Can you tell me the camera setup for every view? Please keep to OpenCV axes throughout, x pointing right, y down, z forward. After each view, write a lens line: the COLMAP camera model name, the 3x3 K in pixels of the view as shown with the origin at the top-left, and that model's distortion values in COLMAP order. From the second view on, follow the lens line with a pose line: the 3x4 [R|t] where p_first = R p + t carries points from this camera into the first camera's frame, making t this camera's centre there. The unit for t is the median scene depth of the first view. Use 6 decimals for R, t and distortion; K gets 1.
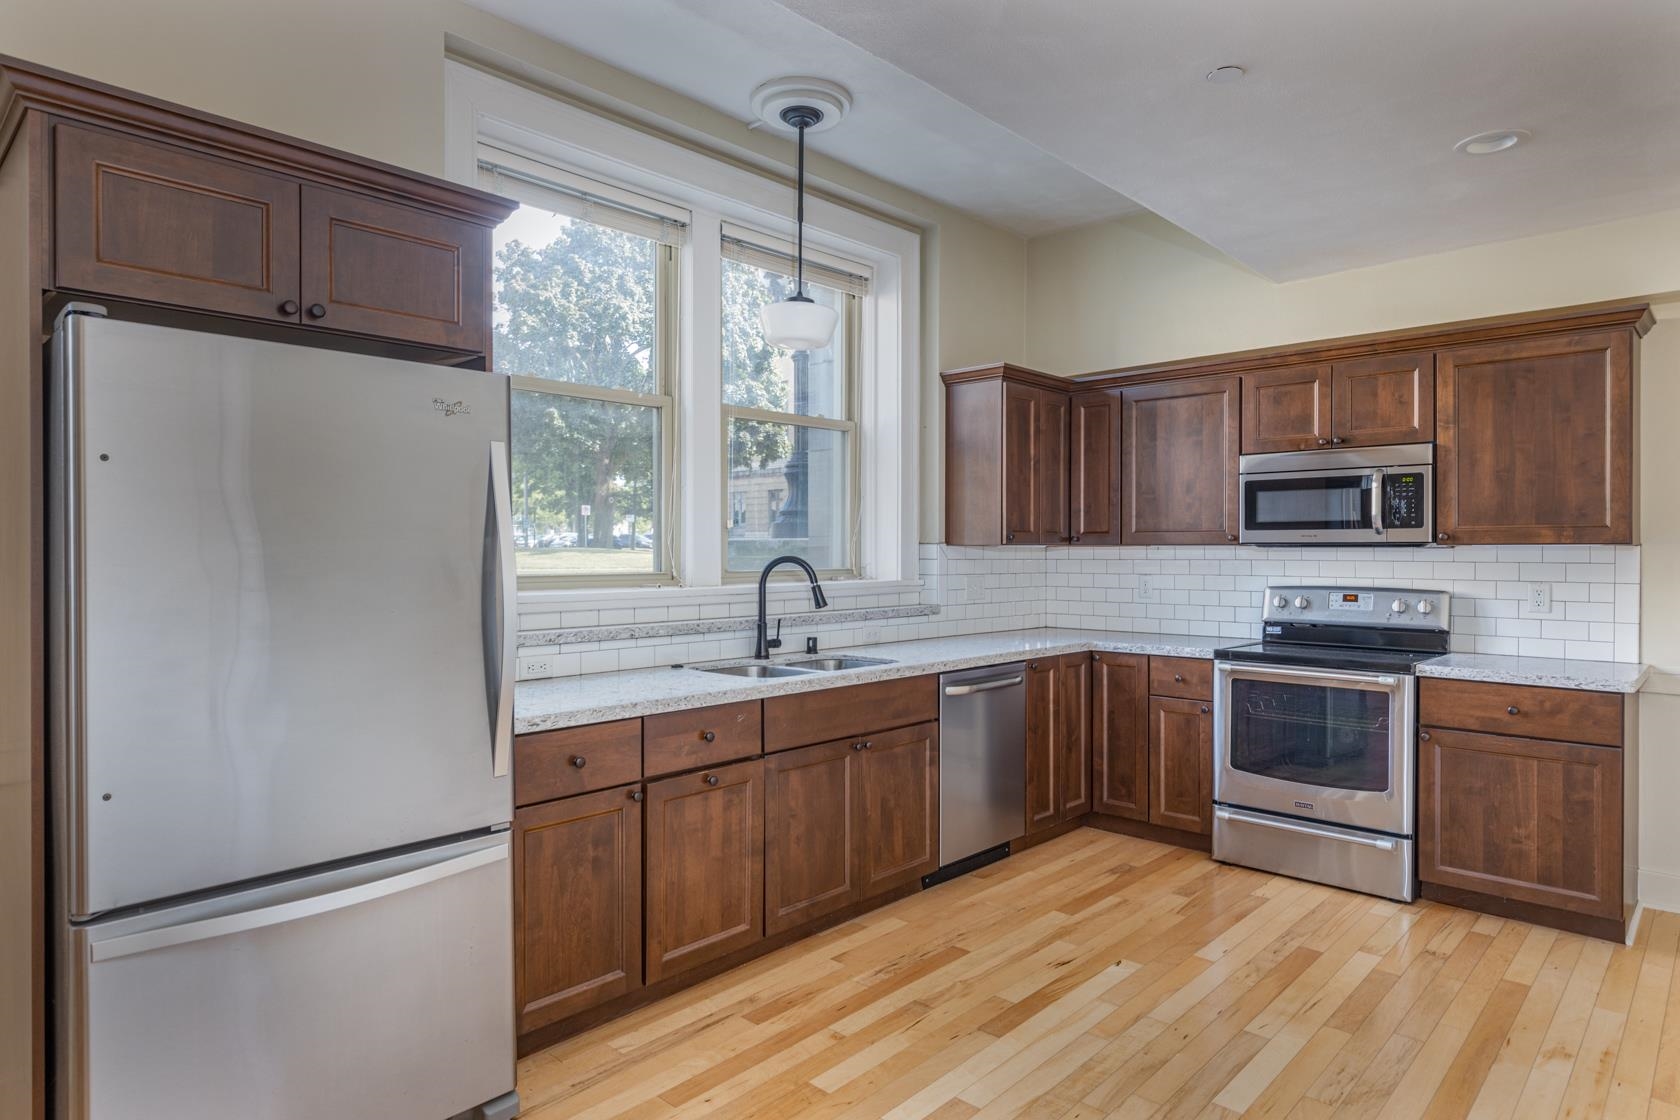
lens RADIAL K [[1000.3, 0, 789.9], [0, 1000.3, 555.6], [0, 0, 1]] dist [-0.002072, 0.001144]
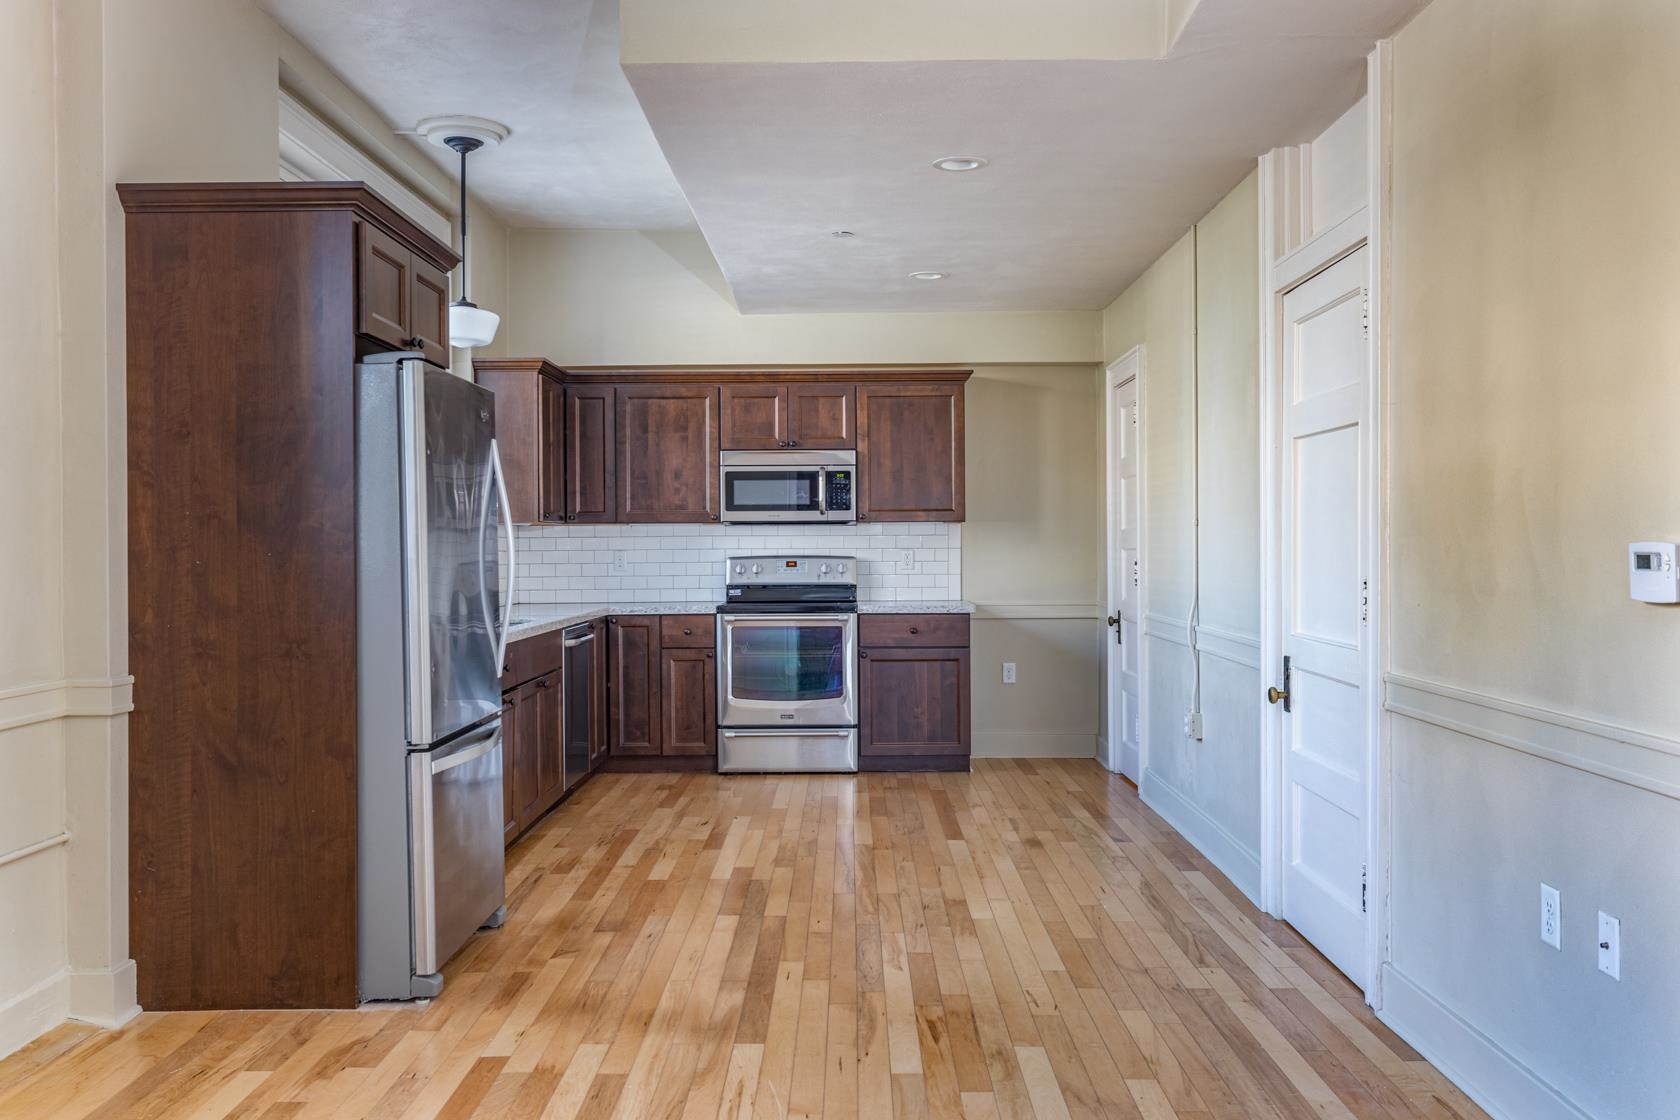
lens RADIAL K [[1467.6, 0, 853.0], [0, 1467.6, 549.9], [0, 0, 1]] dist [0.007188, 0.011696]
pose [[0.723373, -0.007764, 0.690414, -0.787518], [0.009796, 0.999952, 0.000980, 0.025884], [-0.690388, 0.006054, 0.723414, -0.490381]]
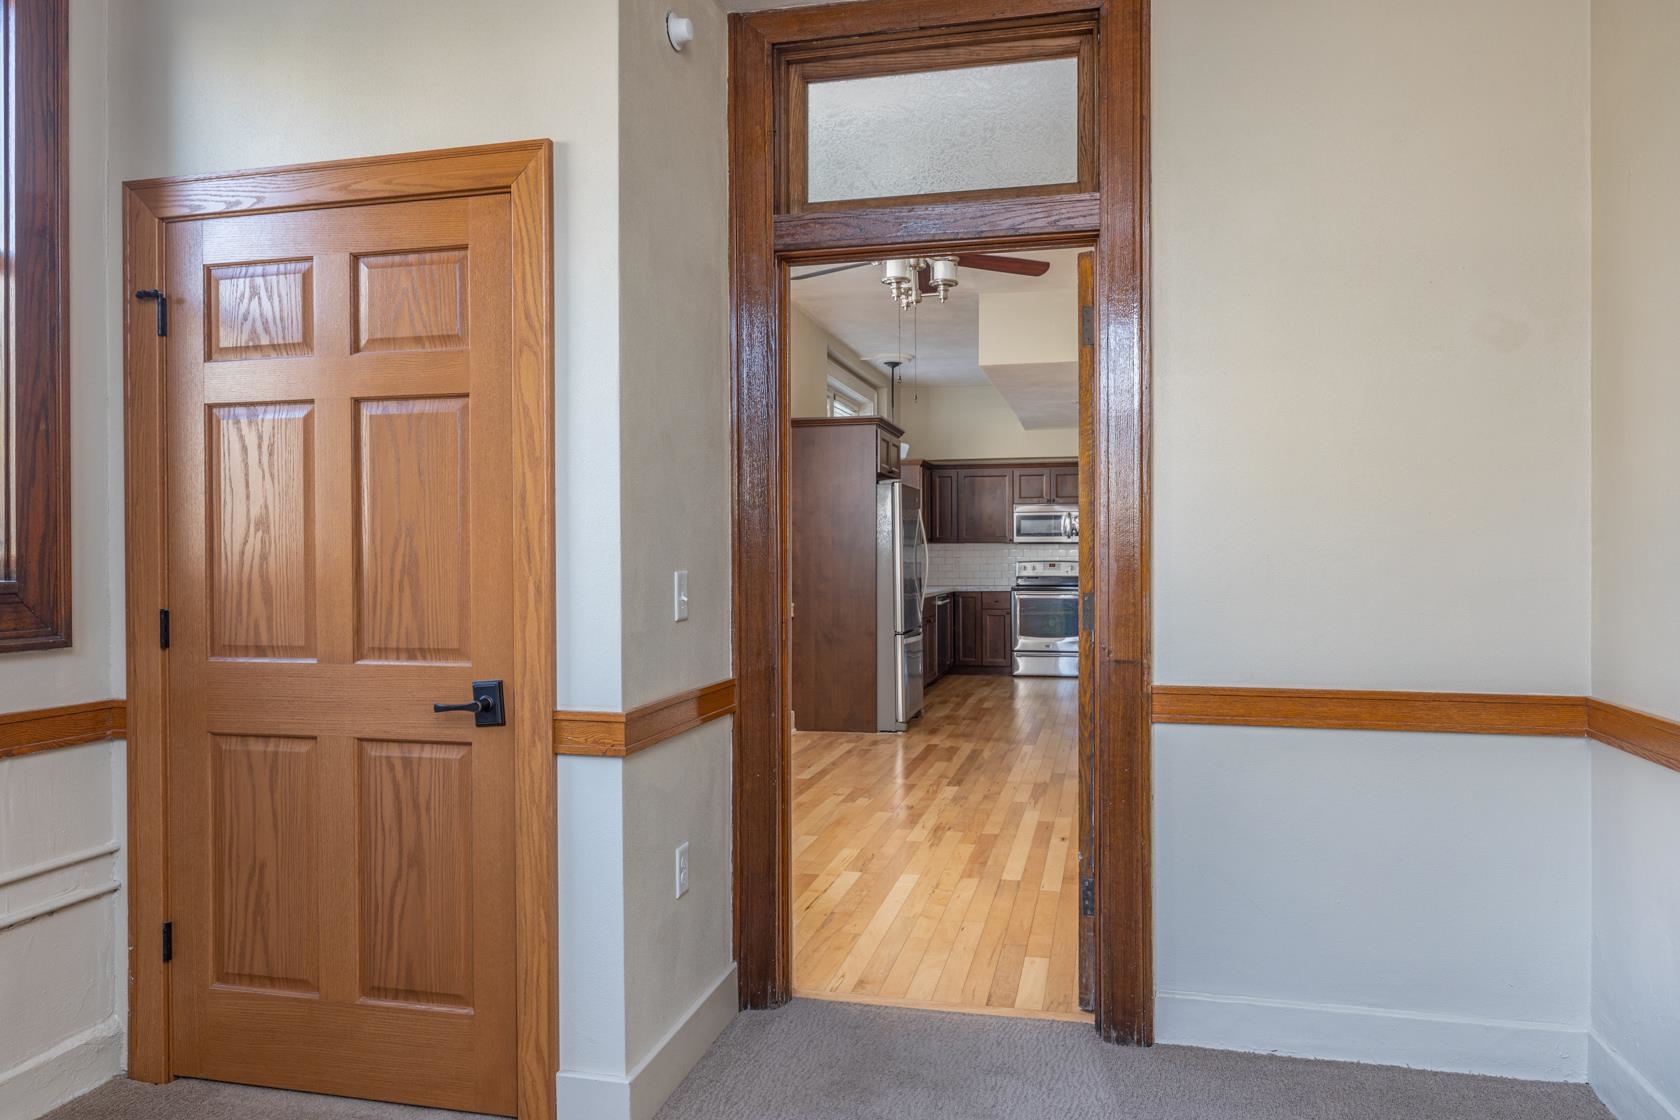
lens RADIAL K [[1132.2, 0, 844.6], [0, 1132.2, 551.9], [0, 0, 1]] dist [-0.000304, 0.000028]
pose [[0.862432, -0.001118, 0.506172, -1.396559], [0.005015, 0.999967, -0.006336, 0.028020], [-0.506148, 0.008002, 0.862409, -1.222708]]
